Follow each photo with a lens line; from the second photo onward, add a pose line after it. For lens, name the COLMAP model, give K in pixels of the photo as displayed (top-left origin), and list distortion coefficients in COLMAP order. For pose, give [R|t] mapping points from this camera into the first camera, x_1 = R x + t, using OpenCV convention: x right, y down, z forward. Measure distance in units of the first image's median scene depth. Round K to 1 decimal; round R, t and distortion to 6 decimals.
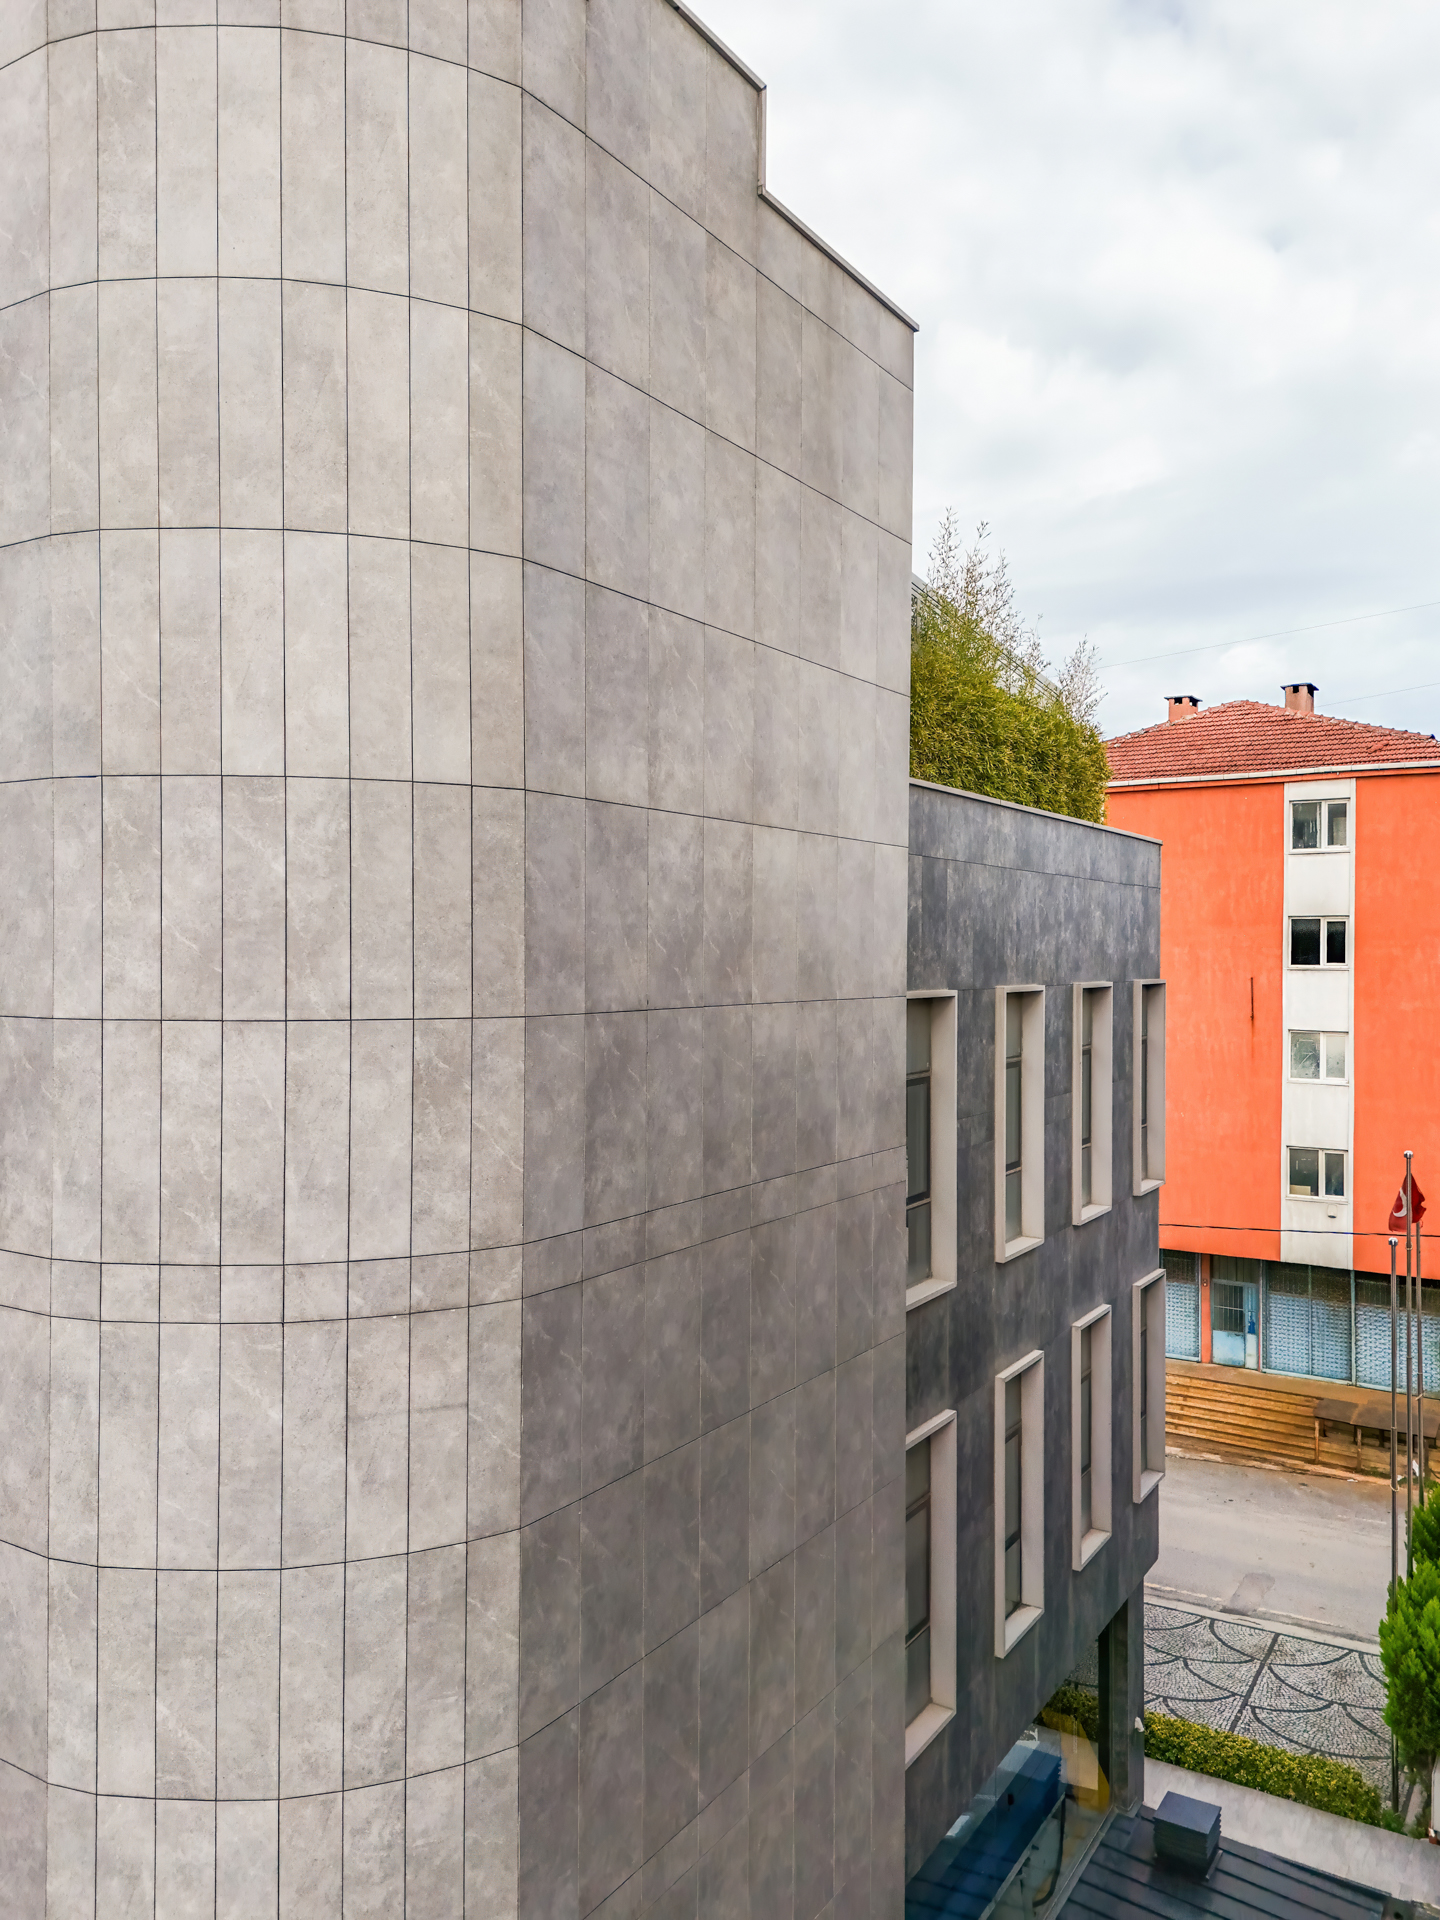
lens RADIAL K [[1737.7, 0, 676.8], [0, 1737.7, 958.4], [0, 0, 1]] dist [0.087958, -0.167589]
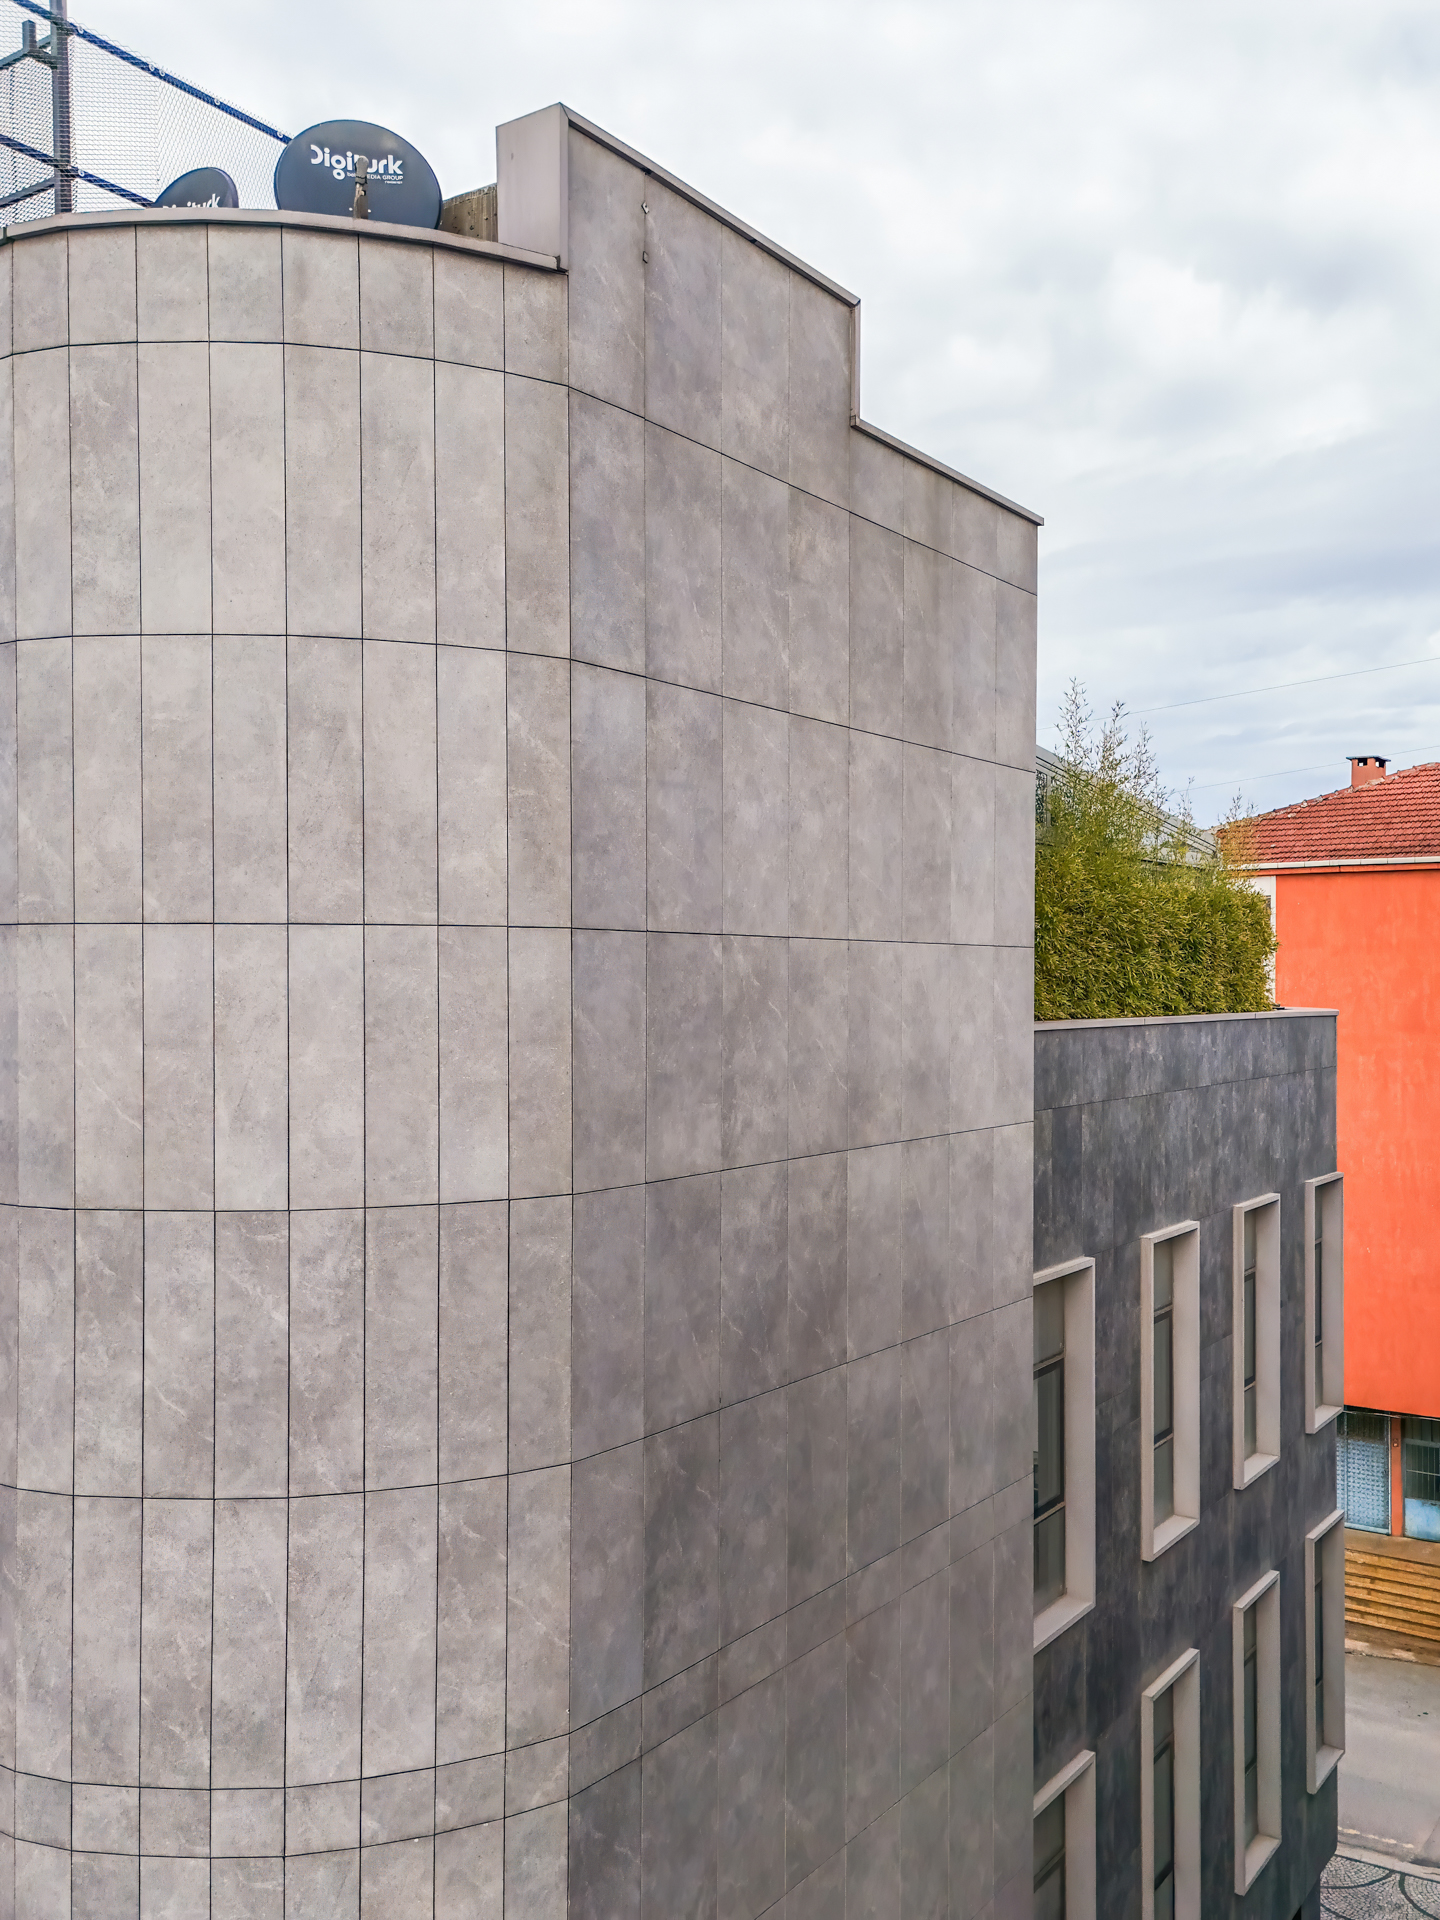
lens RADIAL K [[1994.8, 0, 770.4], [0, 1994.8, 924.6], [0, 0, 1]] dist [0.084061, -0.135642]
pose [[0.999931, -0.001339, -0.011649, 0.021373], [0.001291, 0.999991, -0.004099, -0.225334], [0.011654, 0.004084, 0.999924, 0.020439]]
